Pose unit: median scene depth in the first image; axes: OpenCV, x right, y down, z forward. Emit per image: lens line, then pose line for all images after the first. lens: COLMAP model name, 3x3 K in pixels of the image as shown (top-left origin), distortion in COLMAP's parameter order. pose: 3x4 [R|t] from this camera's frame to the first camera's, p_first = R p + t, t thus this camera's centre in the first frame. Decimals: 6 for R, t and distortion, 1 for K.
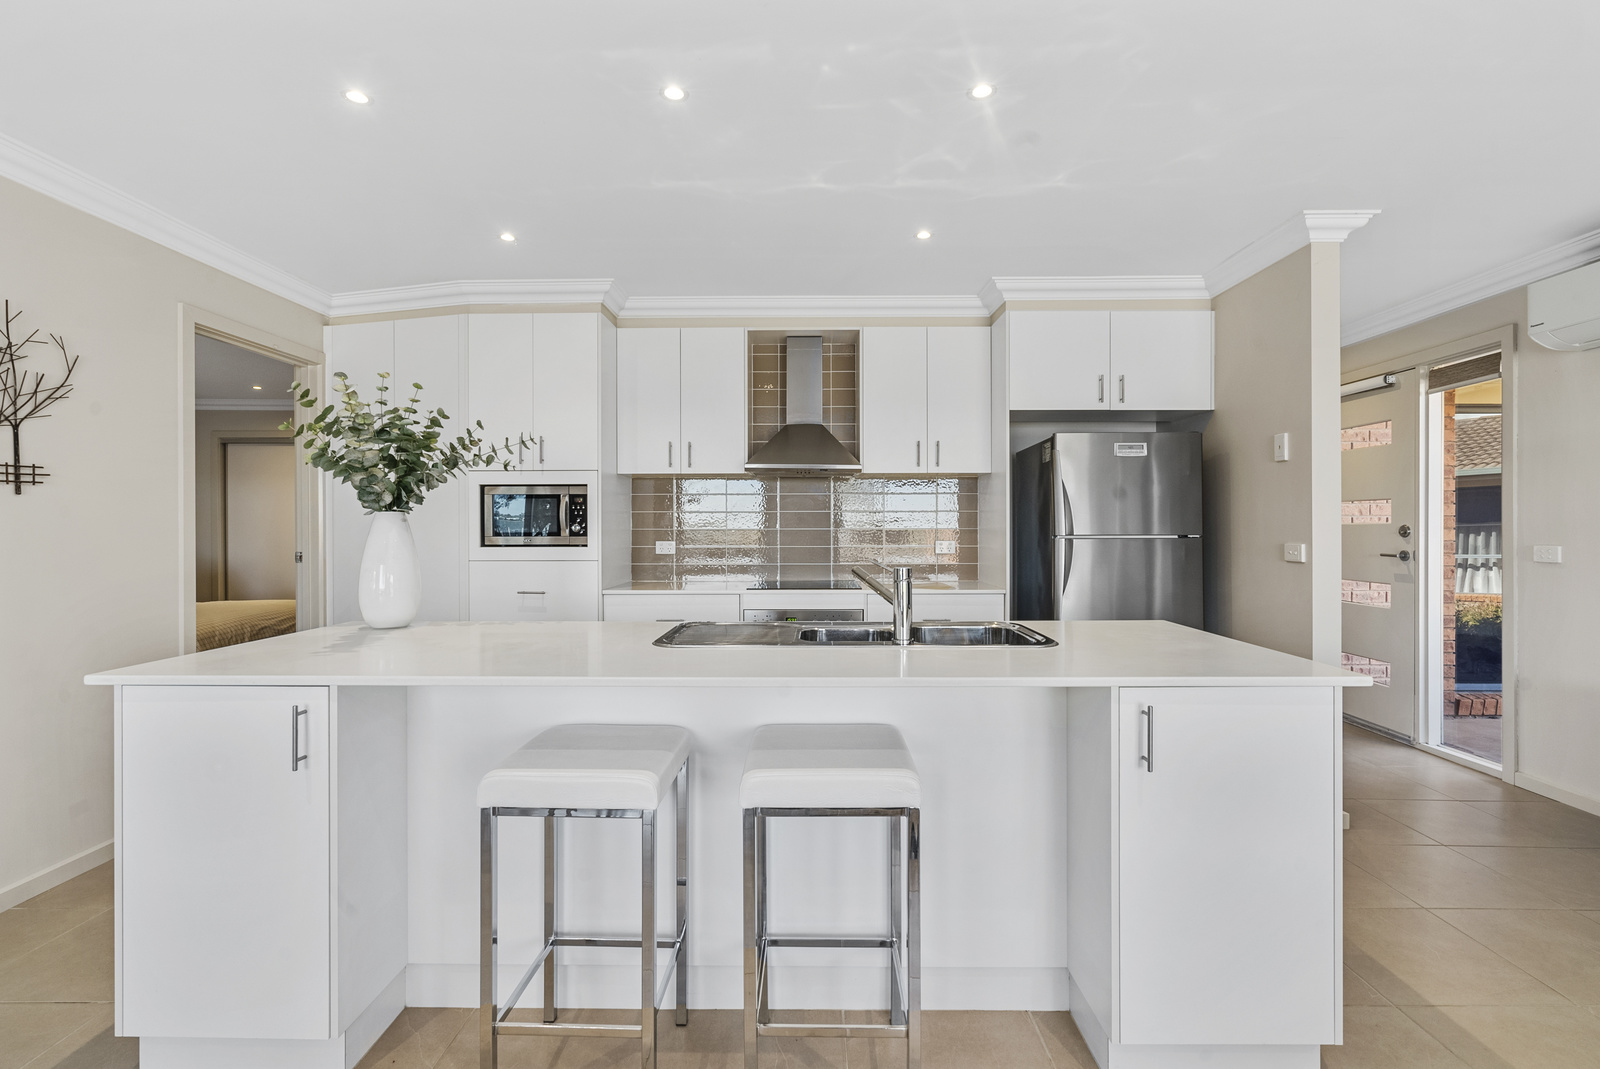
lens RADIAL K [[737.8, 0, 803.2], [0, 737.8, 528.8], [0, 0, 1]] dist [-0.001663, 0.003164]
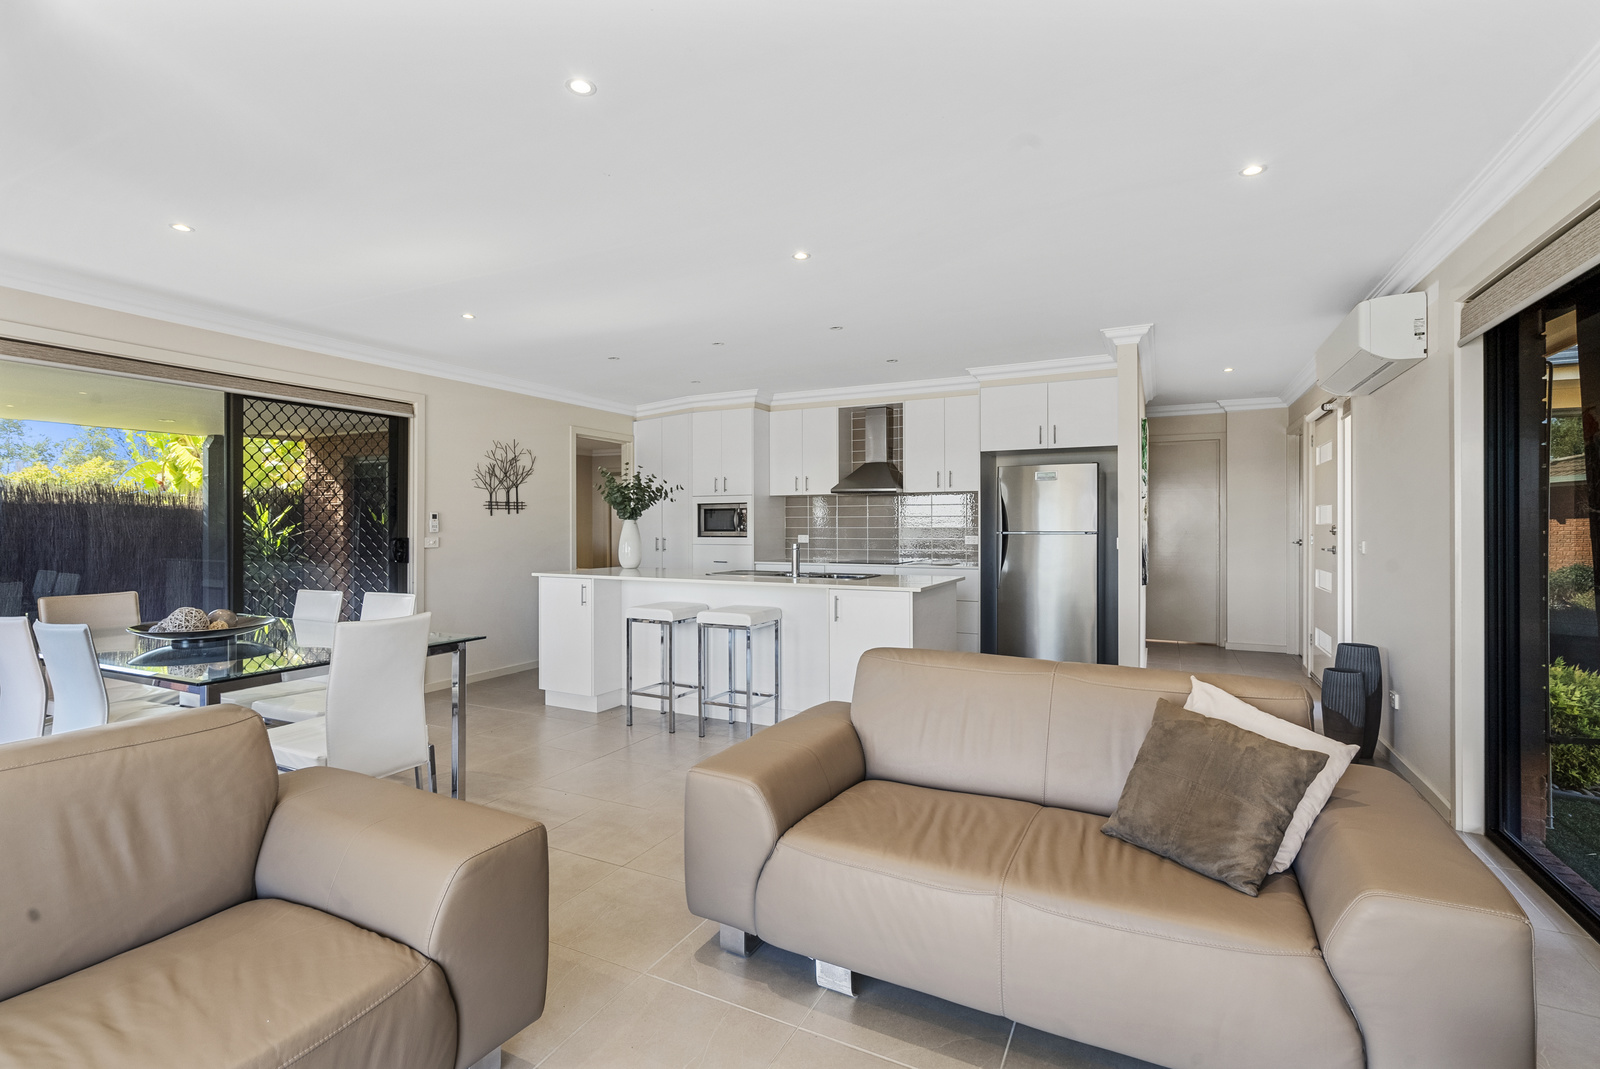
lens RADIAL K [[737.8, 0, 796.4], [0, 737.8, 530.0], [0, 0, 1]] dist [-0.001663, 0.003164]
pose [[0.896887, 0.002498, -0.442252, 0.611898], [-0.002346, 0.999997, 0.000890, 0.004763], [0.442253, 0.000239, 0.896890, -0.566260]]
